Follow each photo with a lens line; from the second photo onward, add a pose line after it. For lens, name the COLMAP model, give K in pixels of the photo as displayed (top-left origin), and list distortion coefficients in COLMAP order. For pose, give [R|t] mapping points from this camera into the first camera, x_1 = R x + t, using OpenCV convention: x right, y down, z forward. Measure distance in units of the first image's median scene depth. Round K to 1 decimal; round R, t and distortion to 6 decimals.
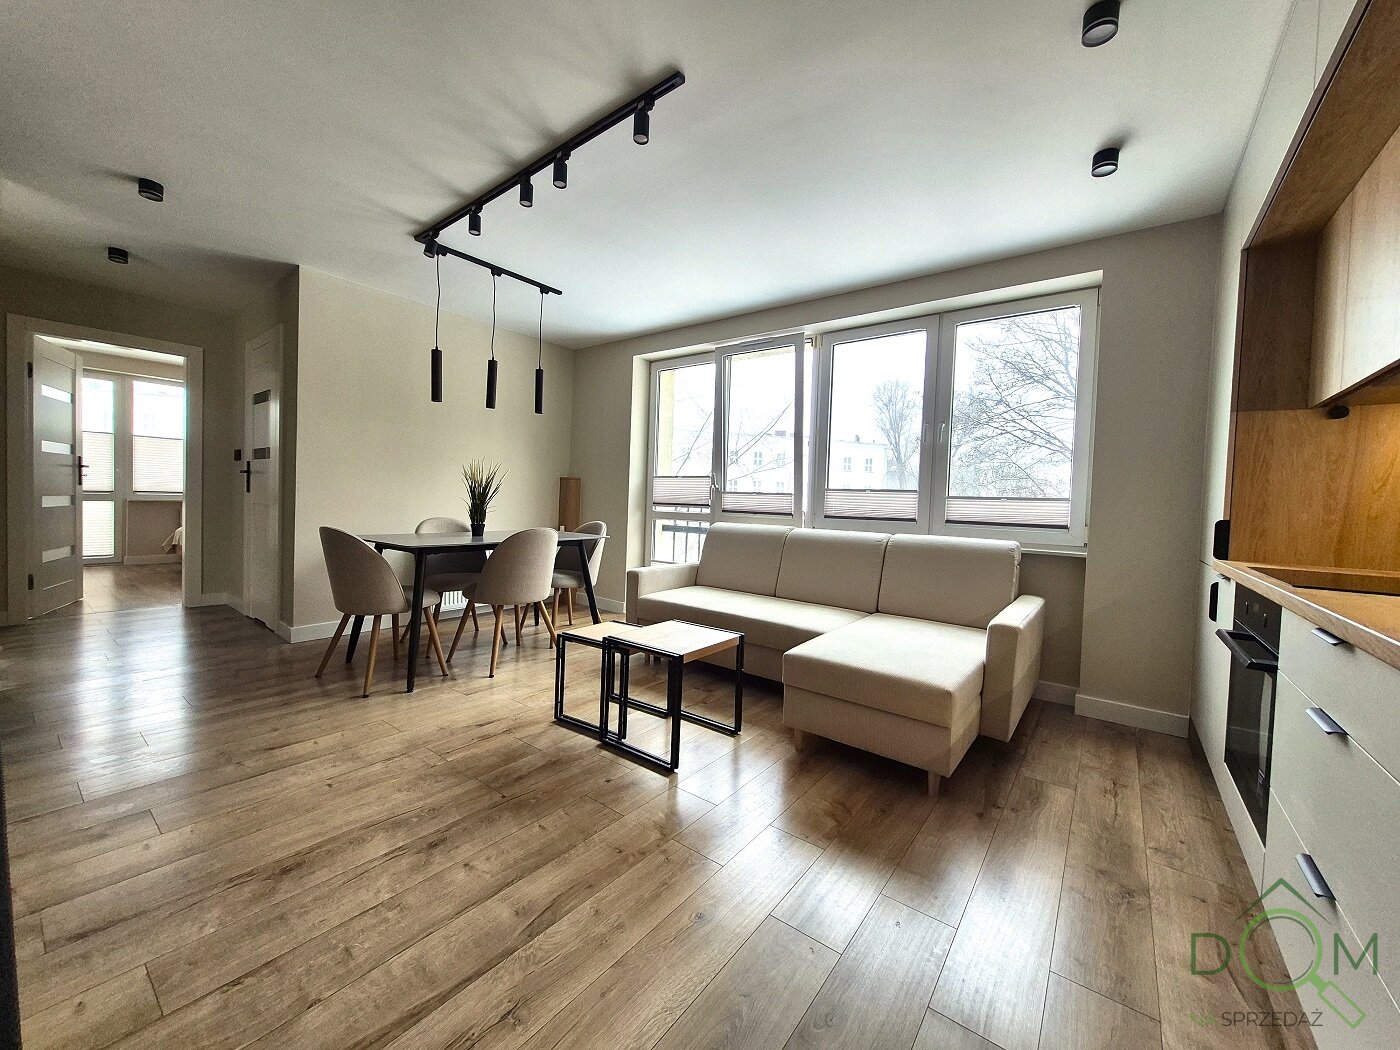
lens RADIAL K [[544.9, 0, 701.0], [0, 544.9, 520.3], [0, 0, 1]] dist [0.009591, -0.002858]
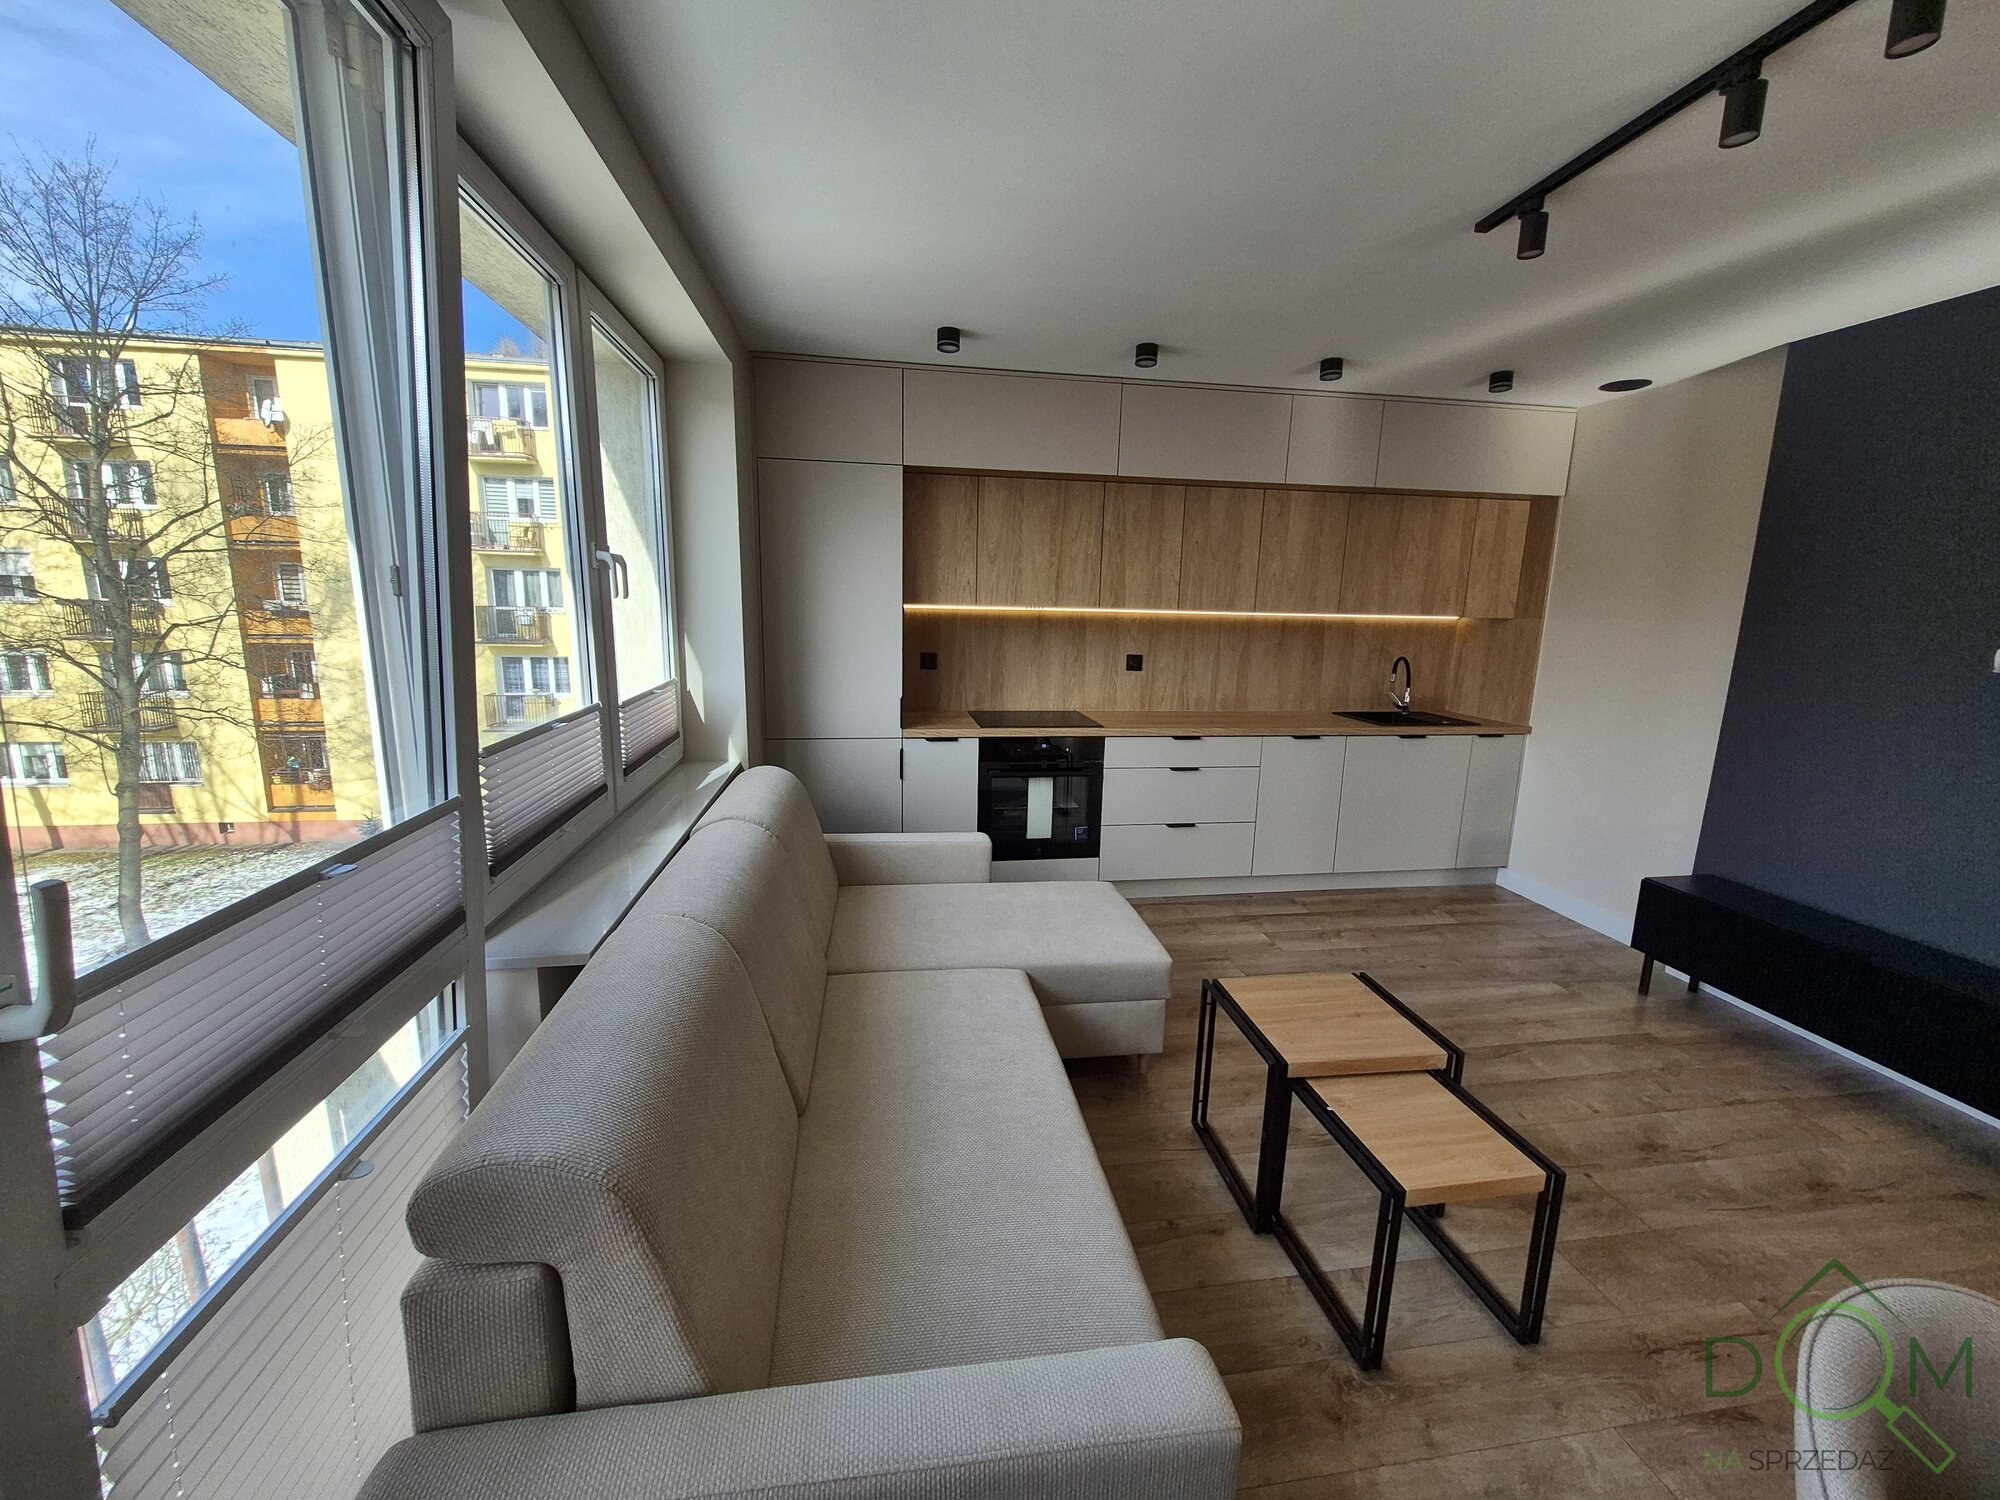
lens RADIAL K [[779.0, 0, 999.0], [0, 779.0, 738.0], [0, 0, 1]] dist [0.000337, -0.000166]
pose [[-0.720799, -0.172084, 0.671443, -0.435551], [-0.021878, 0.973858, 0.226103, -0.360220], [-0.692799, 0.148286, -0.705720, 2.497101]]
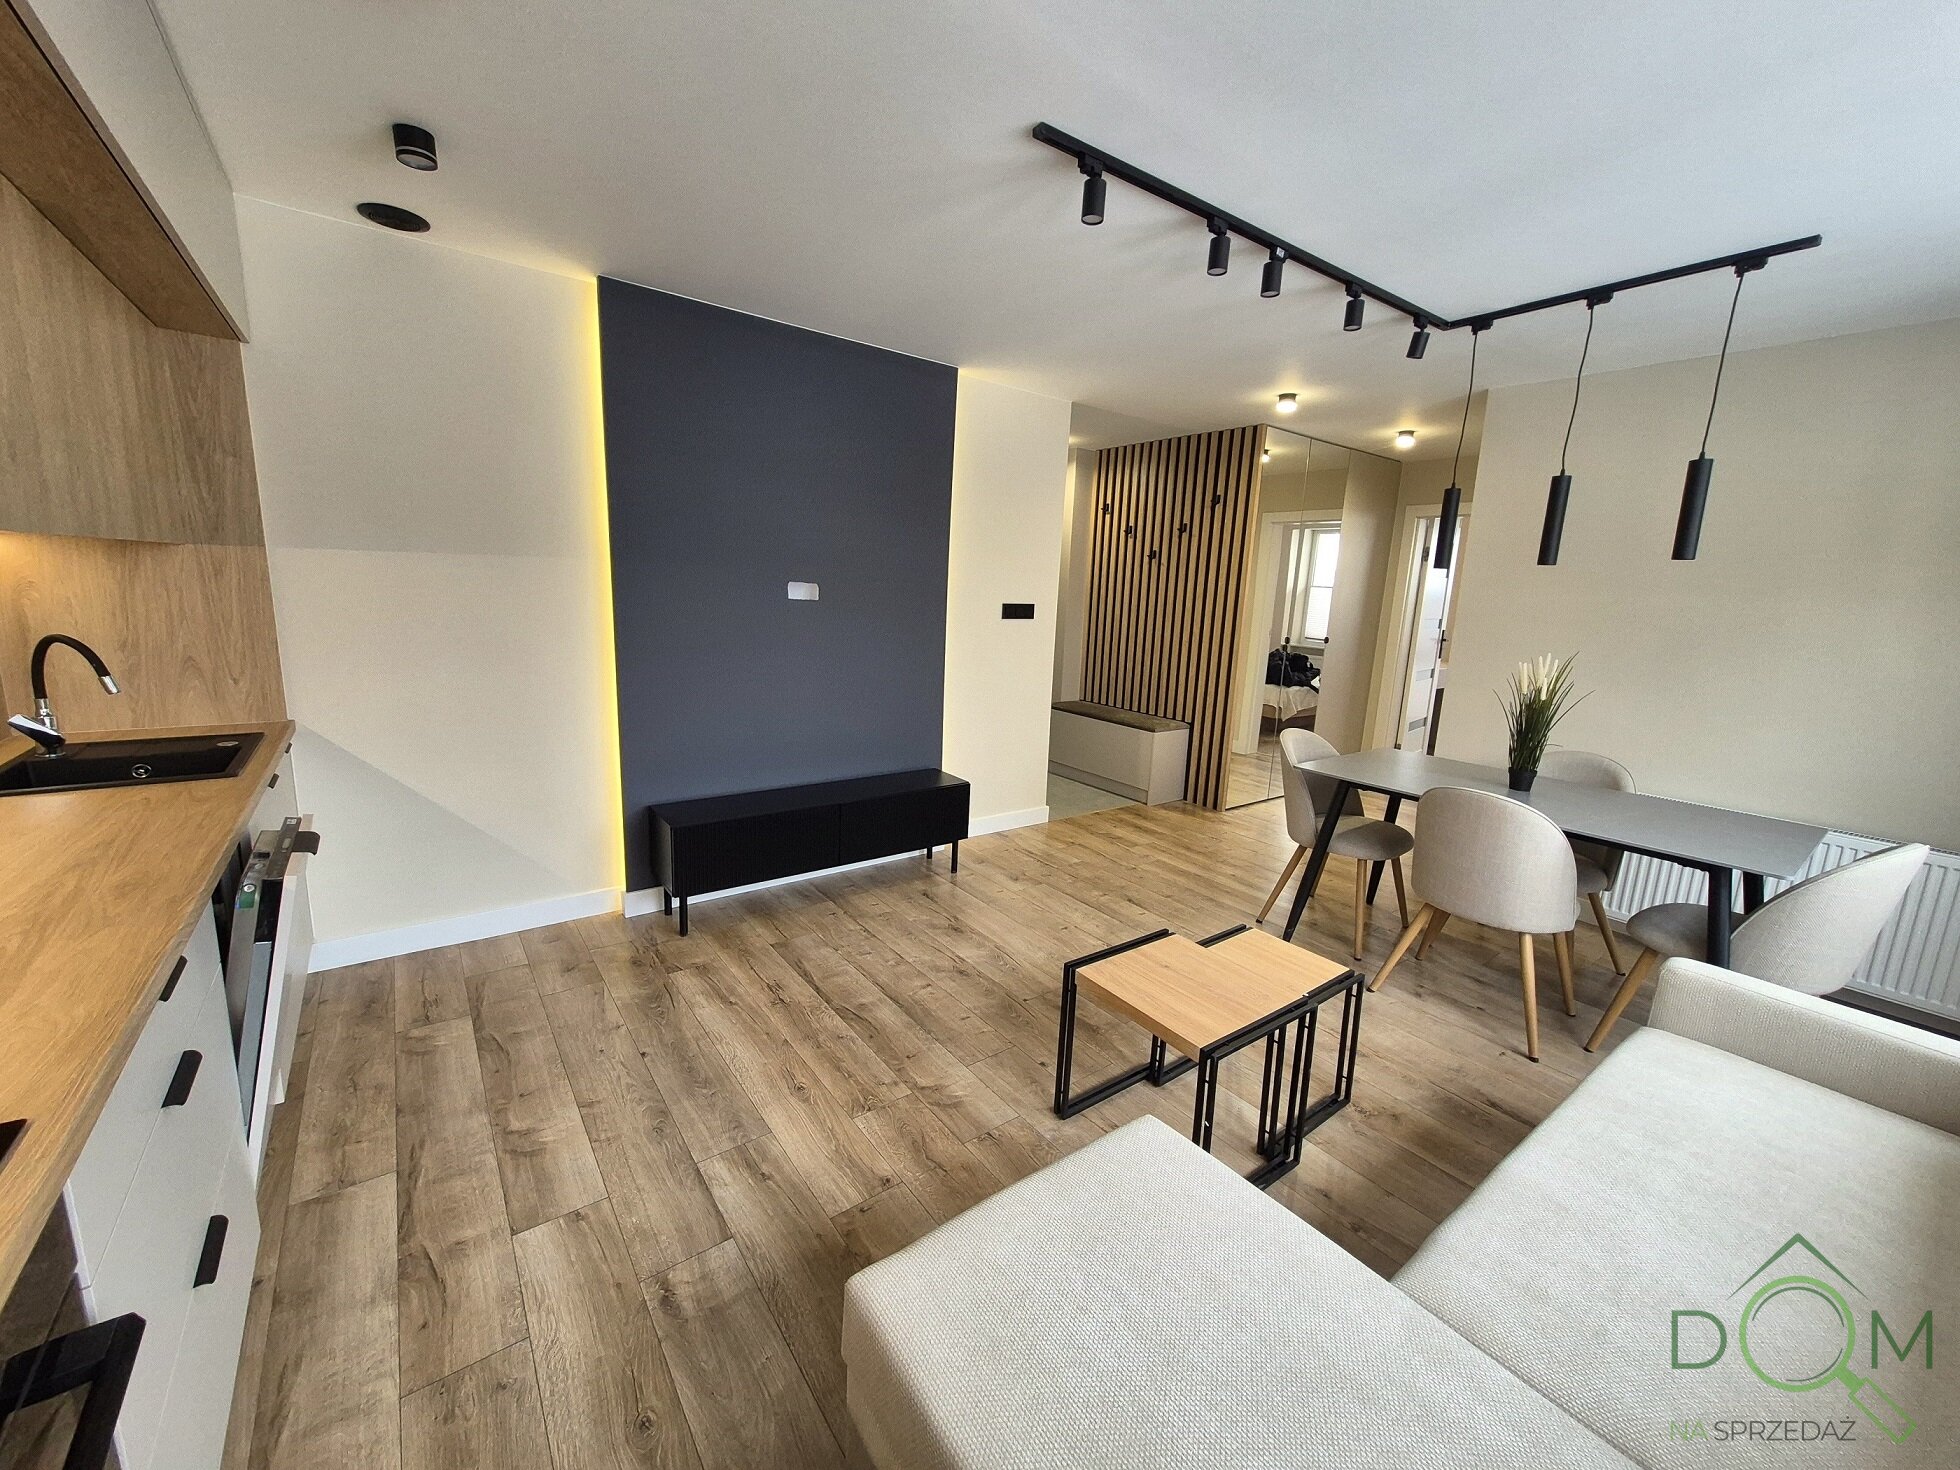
lens RADIAL K [[762.9, 0, 981.5], [0, 762.9, 728.4], [0, 0, 1]] dist [0.009591, -0.002858]
pose [[-0.265108, 0.130020, -0.955412, 1.053759], [-0.089925, 0.983214, 0.158756, -0.231586], [0.960016, 0.128003, -0.248966, 1.337672]]
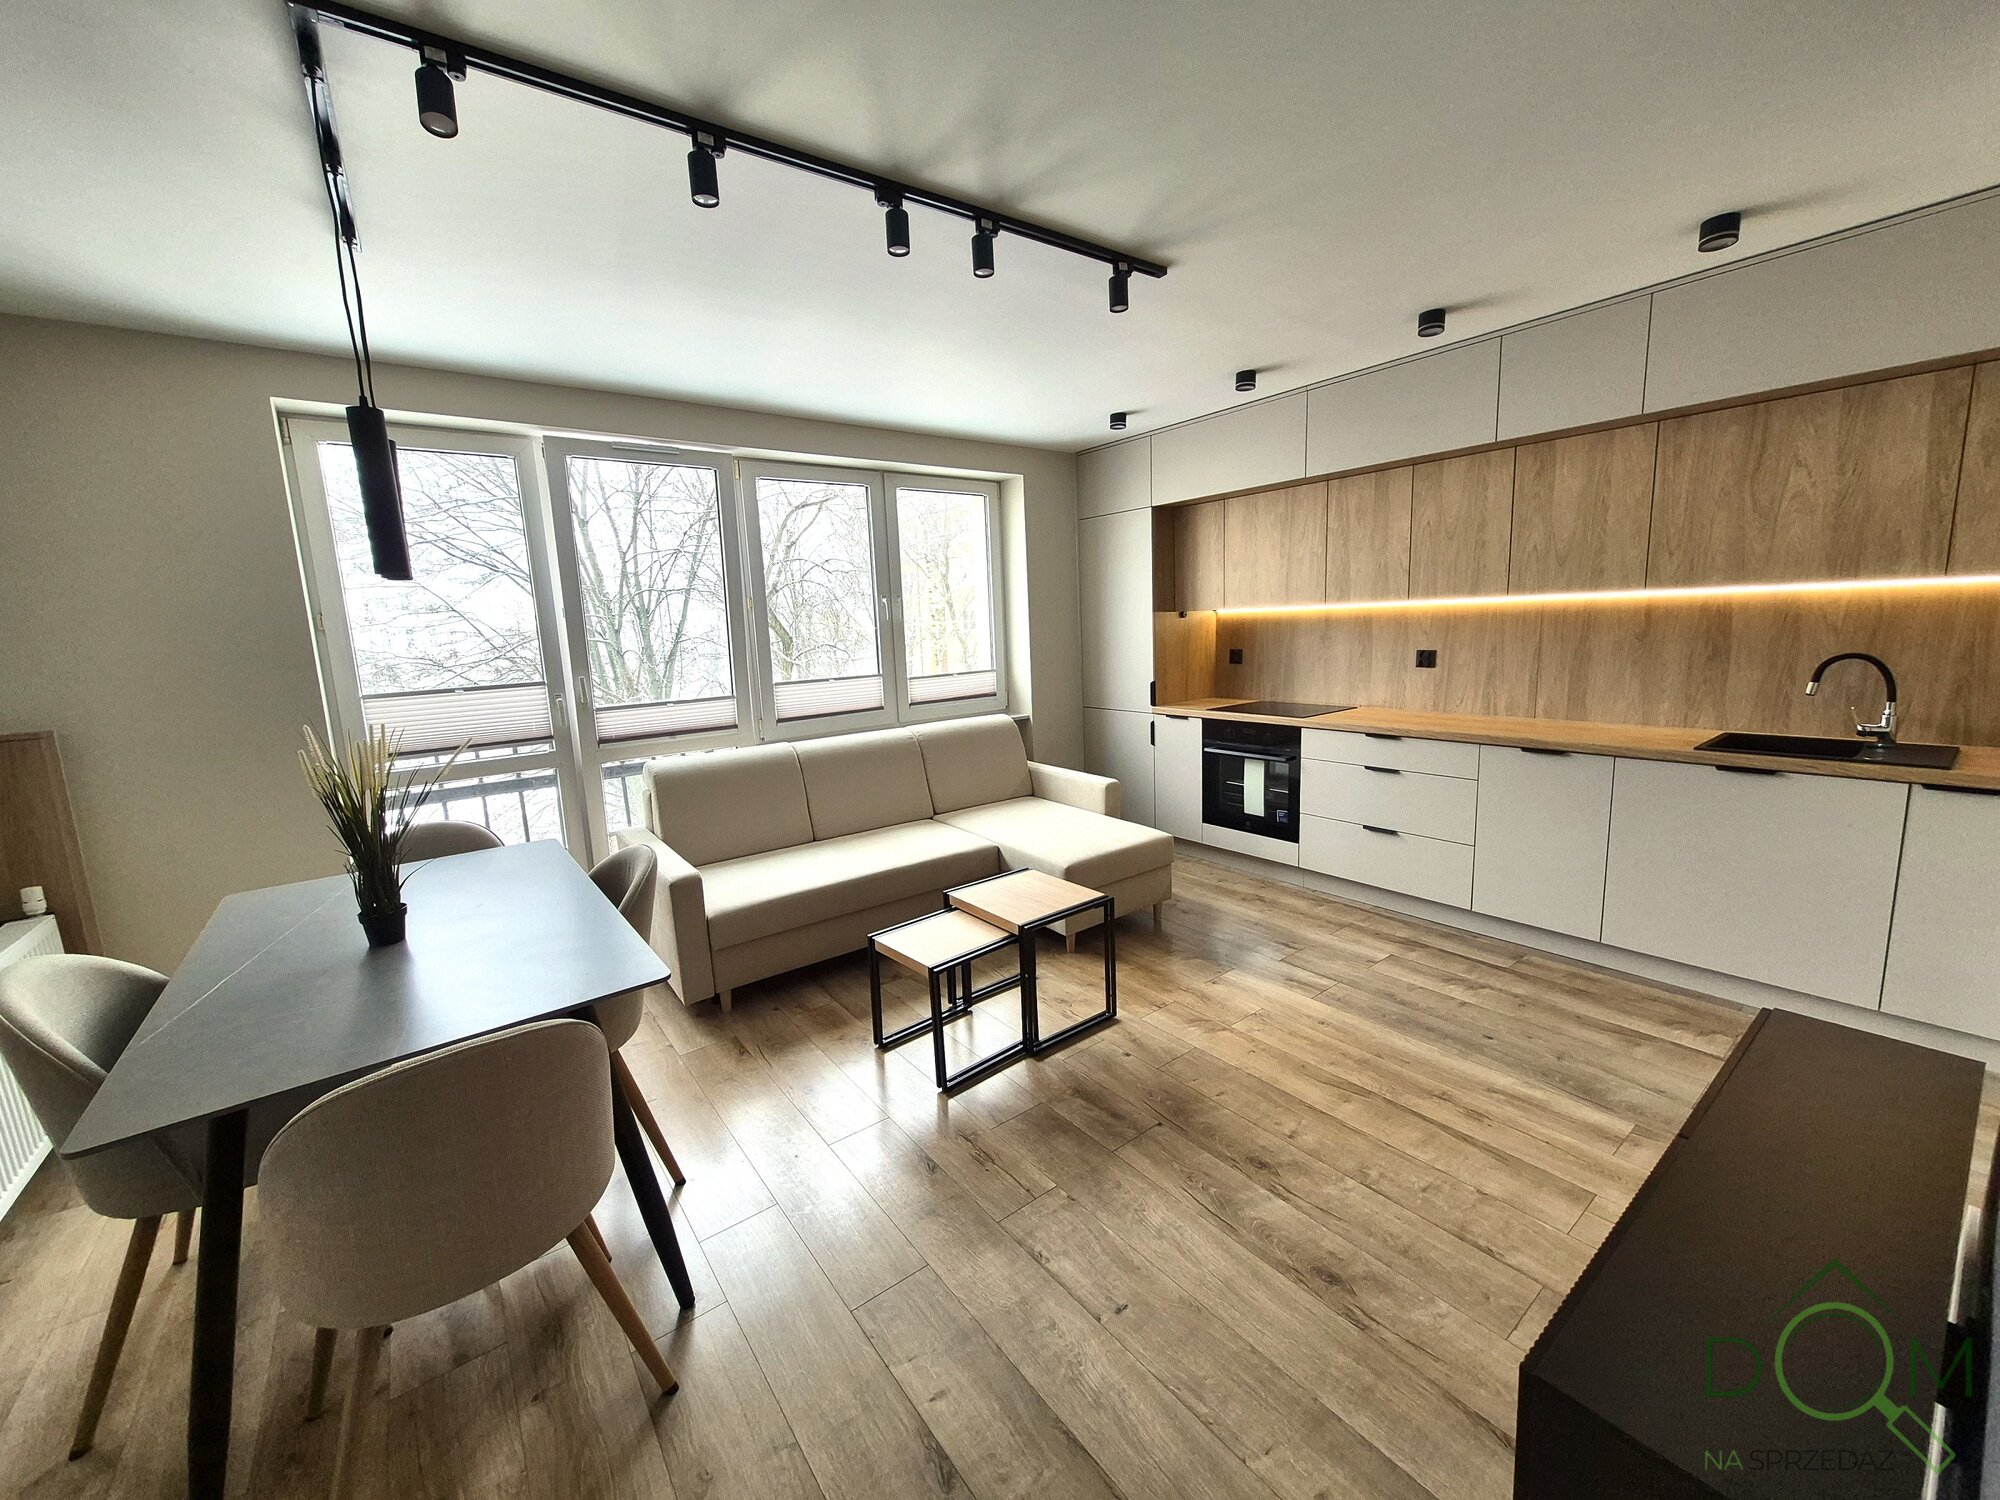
lens RADIAL K [[778.4, 0, 1001.5], [0, 778.4, 743.2], [0, 0, 1]] dist [0.009591, -0.002858]
pose [[0.263728, -0.195839, 0.944508, -1.567215], [0.086487, 0.980030, 0.179055, -0.315510], [-0.960712, 0.034466, 0.275399, 0.978877]]
